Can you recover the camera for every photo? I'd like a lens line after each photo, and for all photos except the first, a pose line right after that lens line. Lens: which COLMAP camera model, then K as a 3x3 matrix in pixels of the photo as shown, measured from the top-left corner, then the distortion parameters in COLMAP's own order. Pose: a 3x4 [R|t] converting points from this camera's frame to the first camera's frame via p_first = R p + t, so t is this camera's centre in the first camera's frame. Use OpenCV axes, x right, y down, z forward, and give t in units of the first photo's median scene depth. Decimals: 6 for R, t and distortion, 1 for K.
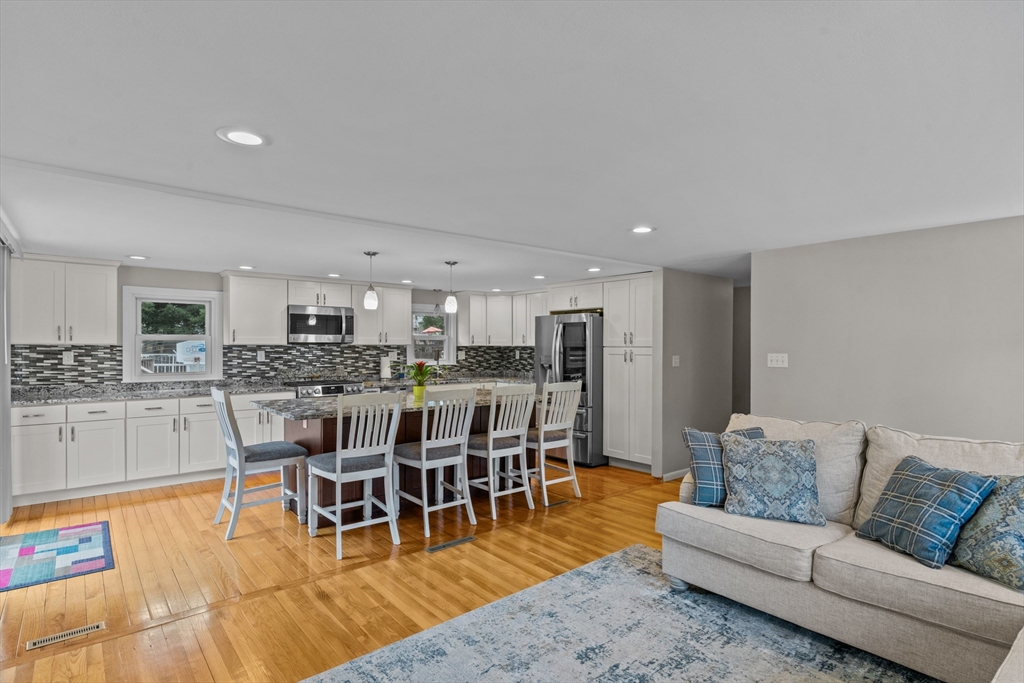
lens RADIAL K [[523.5, 0, 512.0], [0, 523.5, 341.5], [0, 0, 1]] dist [-0.003910, 0.000390]
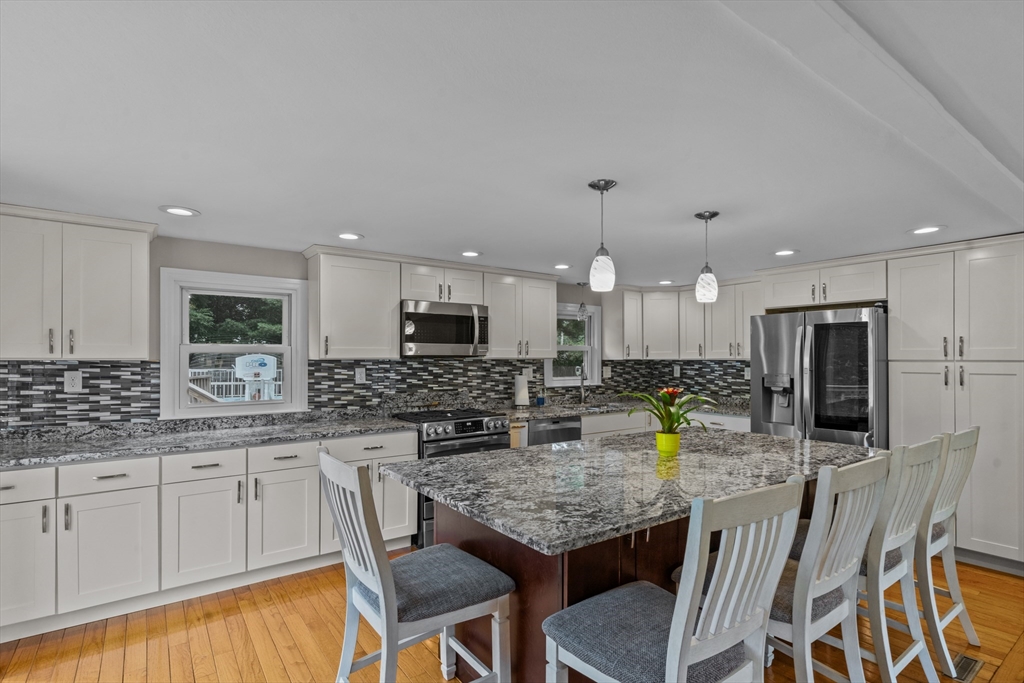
lens RADIAL K [[499.7, 0, 512.8], [0, 499.7, 351.2], [0, 0, 1]] dist [0.002665, -0.000317]
pose [[0.998055, -0.004353, -0.062195, -0.249607], [0.003897, 0.999965, -0.007457, 0.001626], [0.062225, 0.007200, 0.998036, 0.374748]]
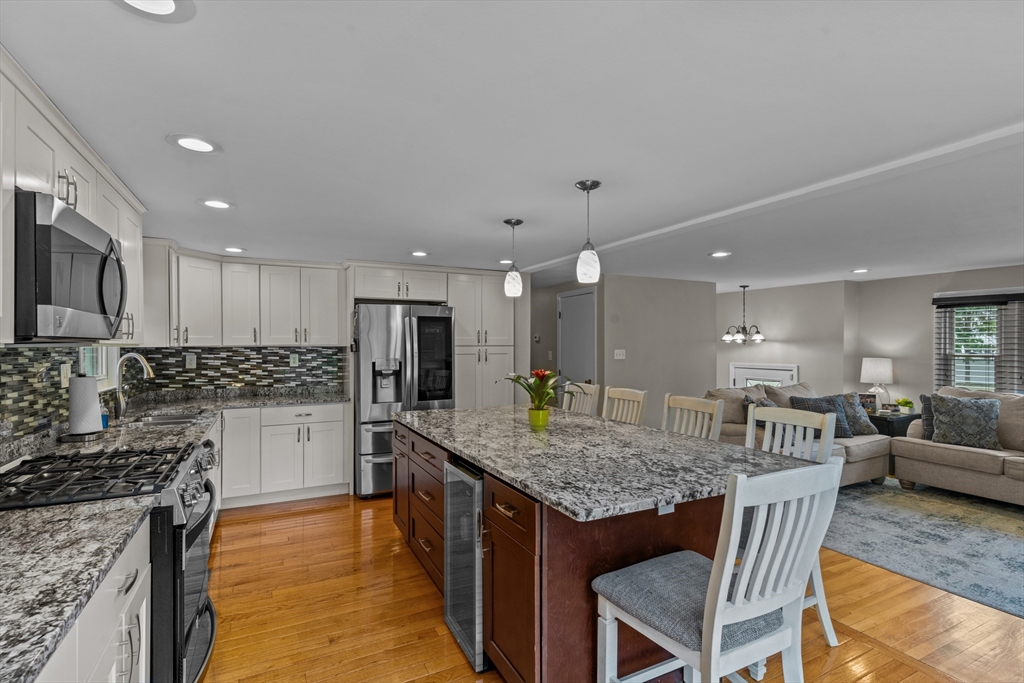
lens RADIAL K [[488.6, 0, 512.1], [0, 488.6, 346.2], [0, 0, 1]] dist [0.002822, -0.000014]
pose [[0.225420, -0.007706, 0.974231, -0.614944], [-0.004370, 0.999951, 0.008921, 0.002858], [-0.974252, -0.006269, 0.225375, 0.729686]]
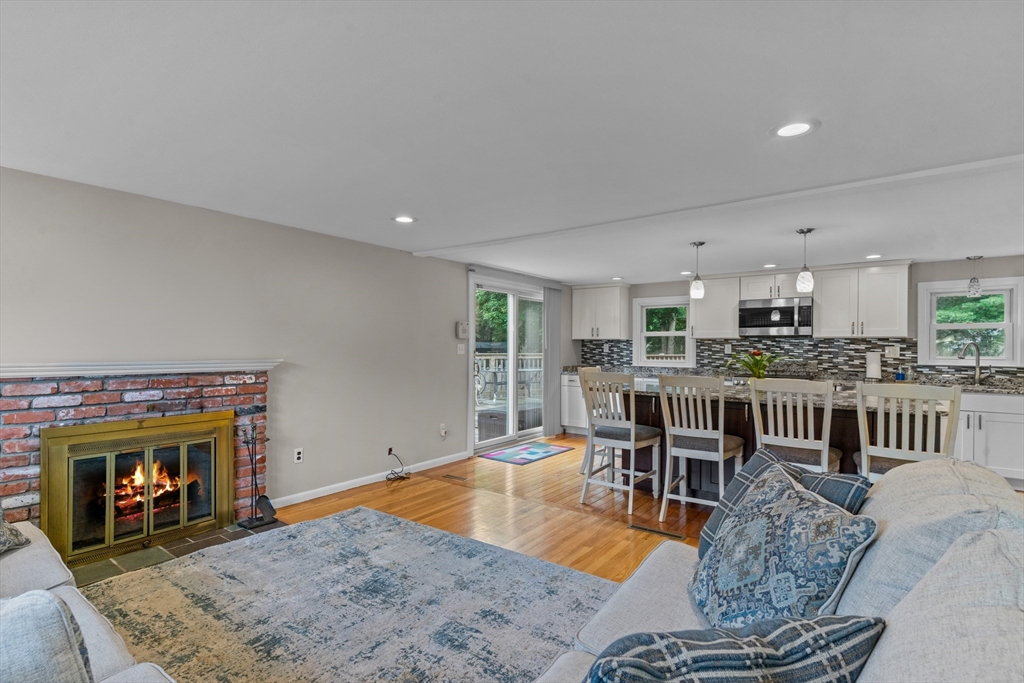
lens RADIAL K [[488.6, 0, 512.1], [0, 488.6, 346.2], [0, 0, 1]] dist [0.002822, -0.000014]
pose [[0.236088, -0.004677, -0.971721, 0.435275], [0.000439, 0.999989, -0.004706, 0.027881], [0.971732, 0.000685, 0.236087, 0.321724]]
